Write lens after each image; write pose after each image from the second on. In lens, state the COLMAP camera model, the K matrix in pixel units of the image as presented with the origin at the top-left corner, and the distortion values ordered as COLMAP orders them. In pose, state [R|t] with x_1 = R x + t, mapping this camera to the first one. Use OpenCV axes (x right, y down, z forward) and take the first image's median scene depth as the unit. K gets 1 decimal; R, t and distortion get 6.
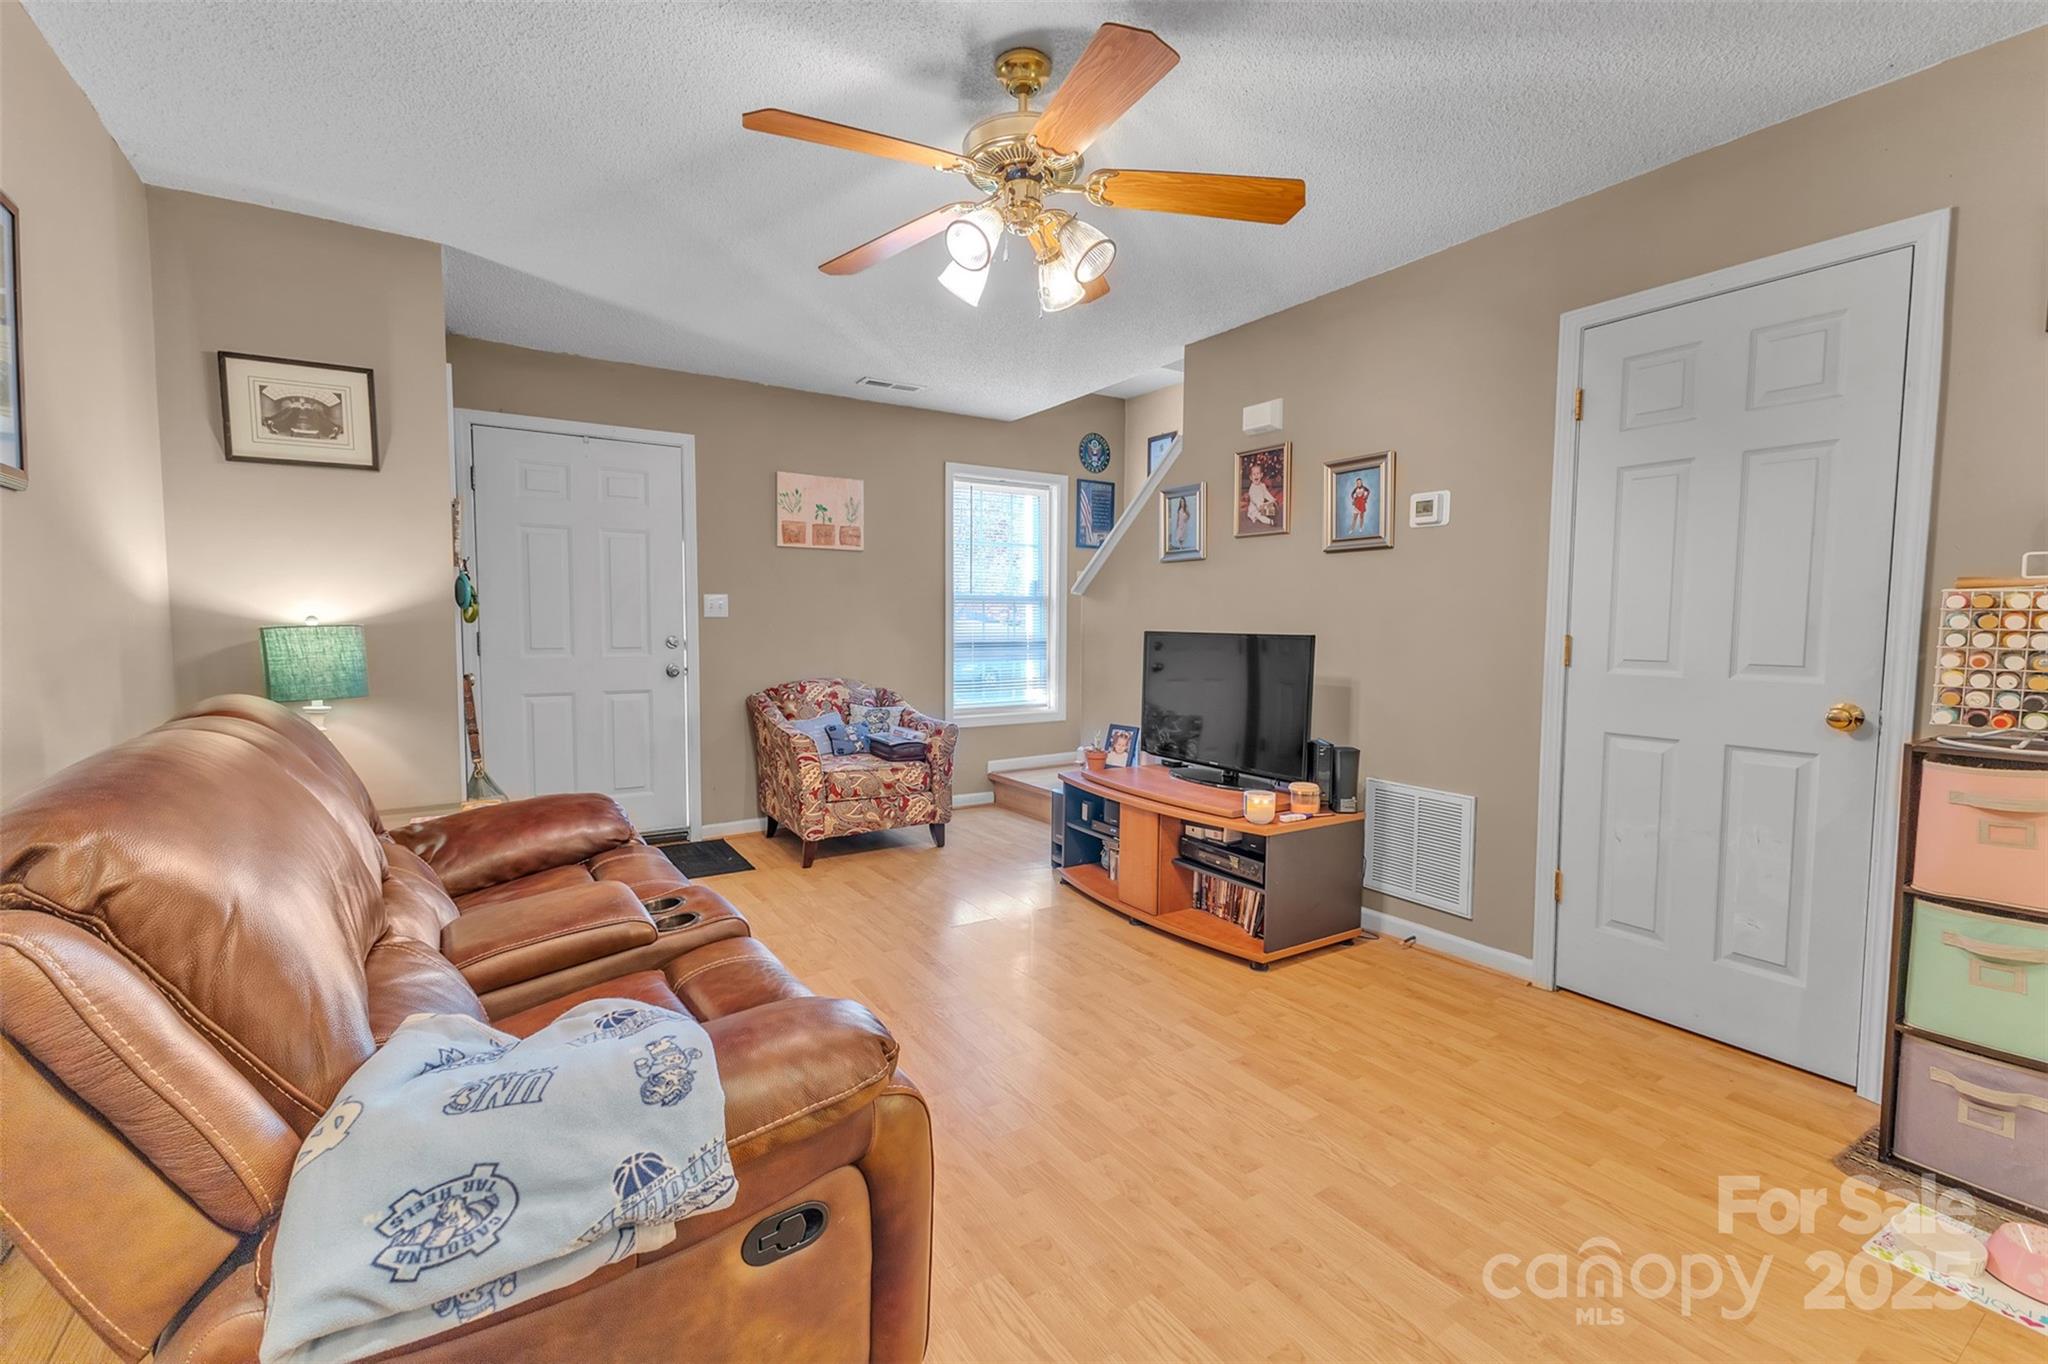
lens RADIAL K [[882.7, 0, 1024.0], [0, 882.7, 682.0], [0, 0, 1]] dist [0.010024, -0.000515]
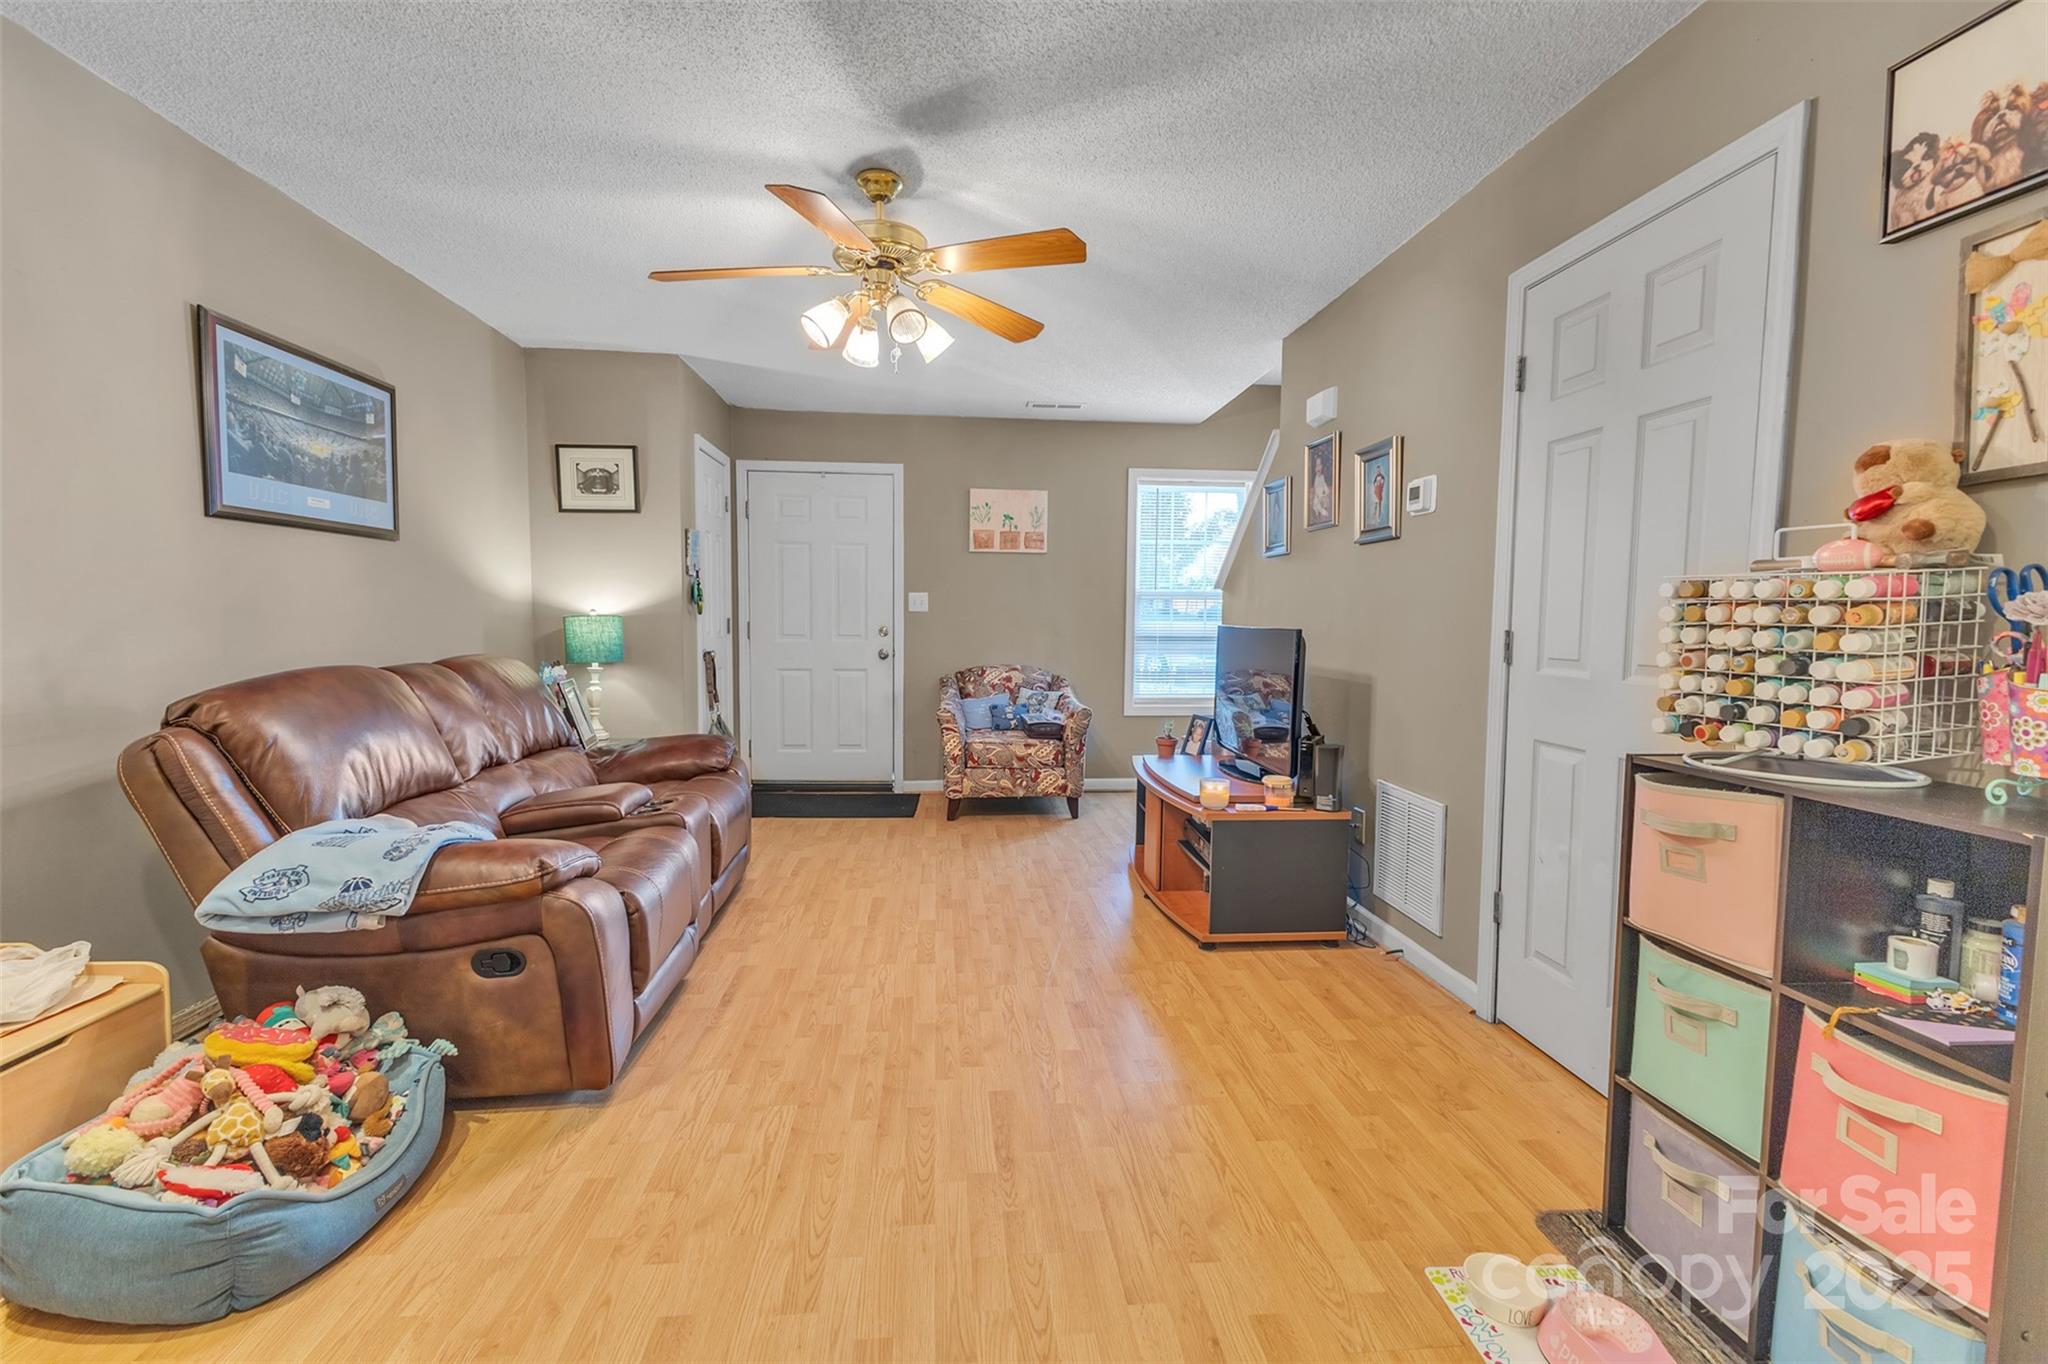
lens RADIAL K [[882.7, 0, 1024.0], [0, 882.7, 682.0], [0, 0, 1]] dist [0.010024, -0.000515]
pose [[0.887412, 0.037555, -0.459446, 0.518032], [-0.036008, 0.999278, 0.012132, 0.005769], [0.459570, 0.005778, 0.888123, -0.024400]]
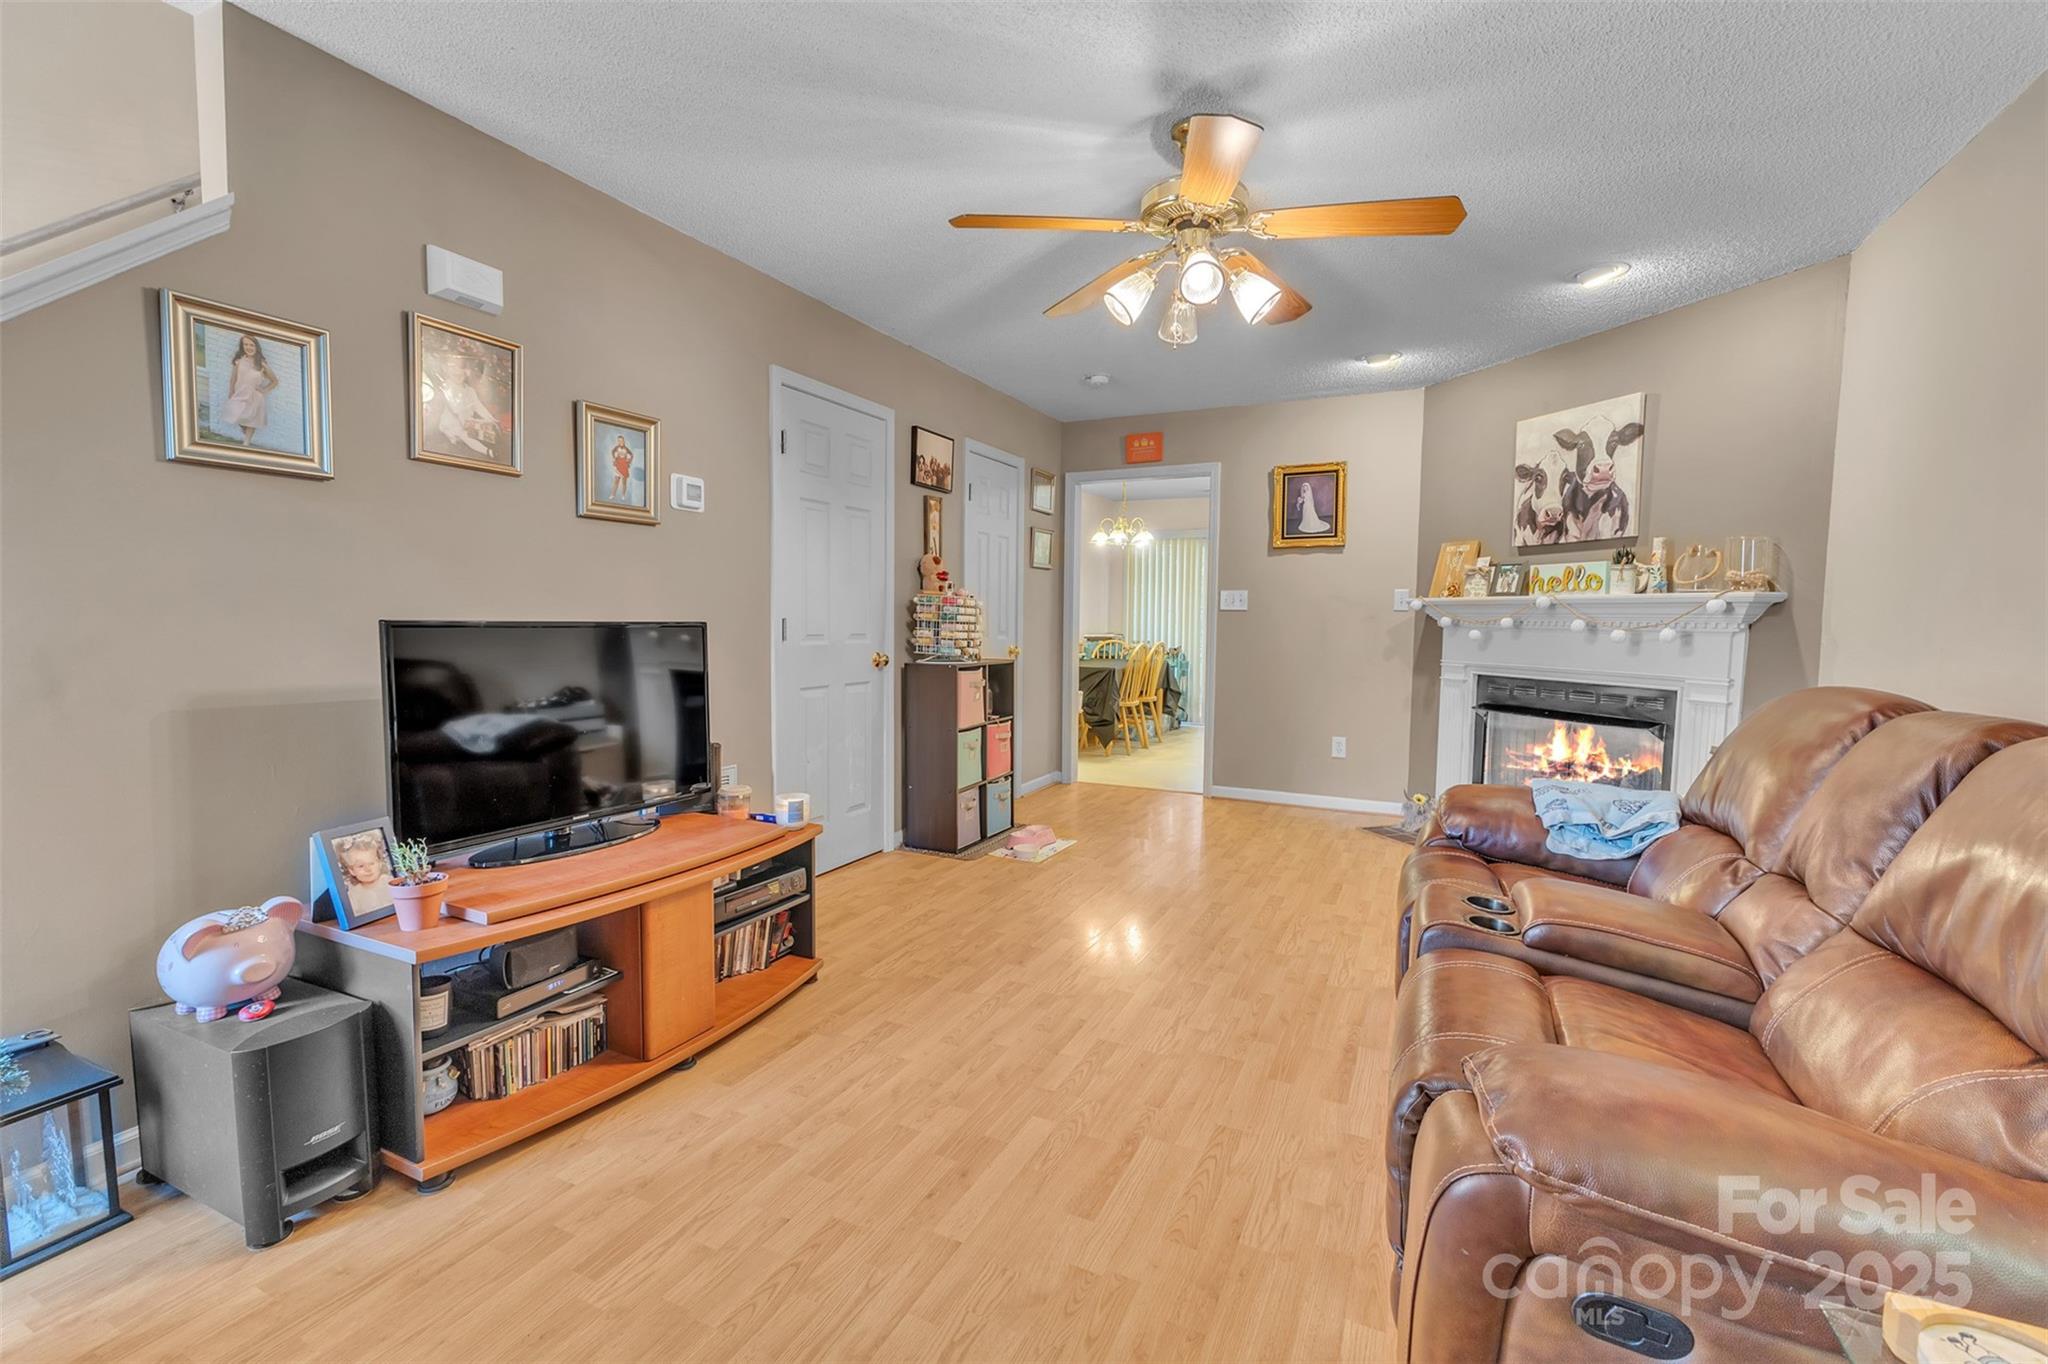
lens RADIAL K [[882.7, 0, 1024.0], [0, 882.7, 682.0], [0, 0, 1]] dist [0.010024, -0.000515]
pose [[-0.516220, -0.073752, 0.853274, -0.595866], [0.046240, 0.992432, 0.113755, -0.079748], [-0.855207, 0.098178, -0.508903, 1.195222]]
